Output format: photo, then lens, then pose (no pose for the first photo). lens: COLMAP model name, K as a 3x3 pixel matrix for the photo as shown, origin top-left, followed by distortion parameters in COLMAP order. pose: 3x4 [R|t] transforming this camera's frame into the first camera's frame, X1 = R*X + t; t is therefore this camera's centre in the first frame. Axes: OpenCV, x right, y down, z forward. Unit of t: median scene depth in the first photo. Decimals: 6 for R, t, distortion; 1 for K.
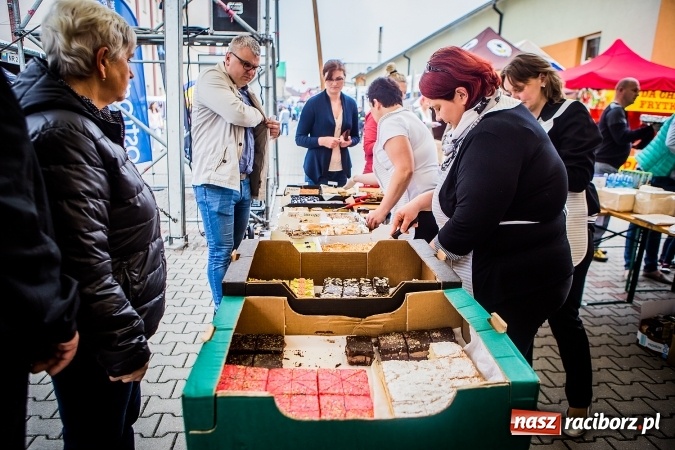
lens RADIAL K [[512.4, 0, 314.4], [0, 512.4, 202.6], [0, 0, 1]] dist [-0.008778, 0.000953]
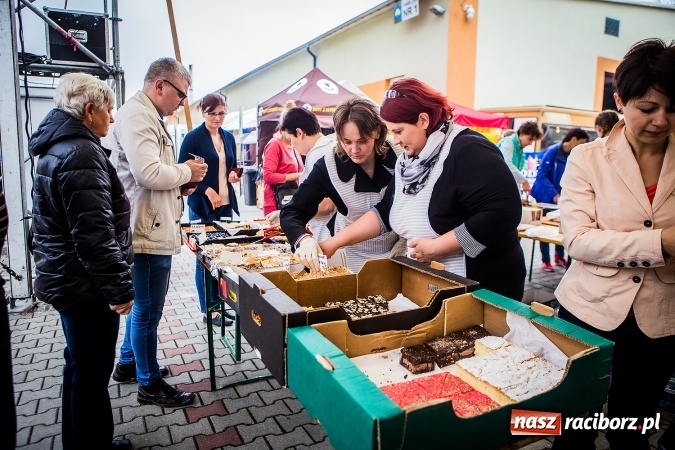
lens RADIAL K [[516.2, 0, 337.5], [0, 516.2, 225.0], [0, 0, 1]] dist [-0.124852, 0.171018]
pose [[0.920183, -0.078224, 0.383594, -0.314750], [0.089486, 0.995921, -0.011572, 0.009680], [-0.381124, 0.044975, 0.923429, 0.063028]]
